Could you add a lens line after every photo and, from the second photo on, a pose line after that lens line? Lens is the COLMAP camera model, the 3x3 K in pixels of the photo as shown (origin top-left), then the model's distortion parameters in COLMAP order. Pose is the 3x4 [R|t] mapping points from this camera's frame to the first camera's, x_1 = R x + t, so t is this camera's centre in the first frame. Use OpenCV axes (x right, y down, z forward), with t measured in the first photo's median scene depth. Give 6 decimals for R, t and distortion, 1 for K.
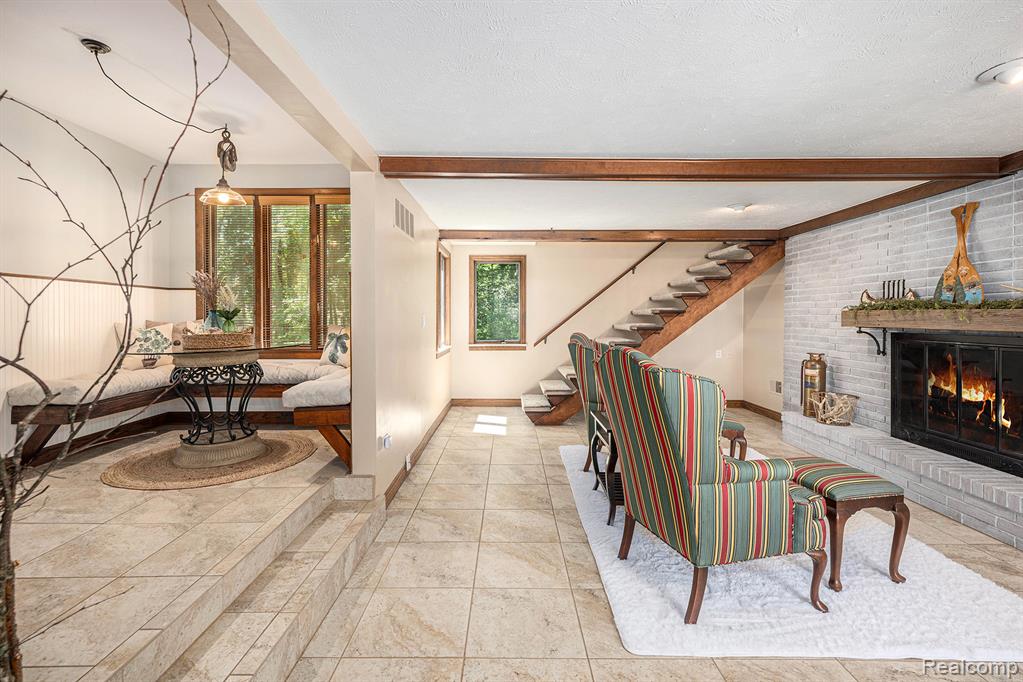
lens RADIAL K [[474.6, 0, 510.4], [0, 474.6, 326.7], [0, 0, 1]] dist [-0.002682, -0.000378]
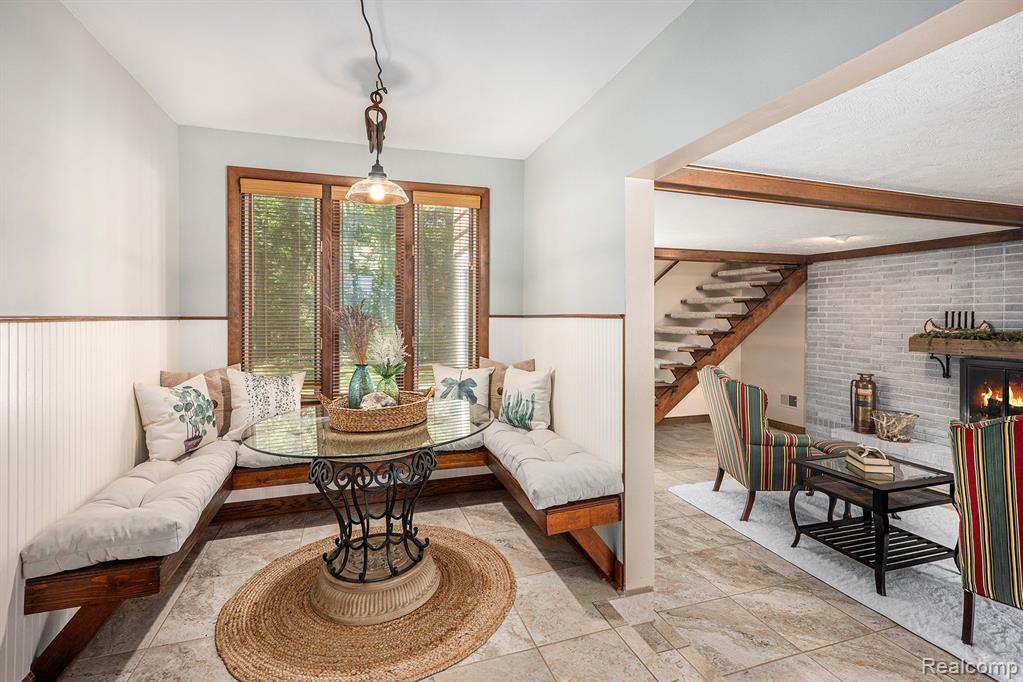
lens RADIAL K [[477.0, 0, 514.3], [0, 477.0, 323.7], [0, 0, 1]] dist [0.001955, 0.000215]
pose [[0.948114, -0.006624, 0.317860, -0.516350], [0.006717, 0.999977, 0.000802, -0.072605], [-0.317858, 0.001375, 0.948137, 0.250781]]
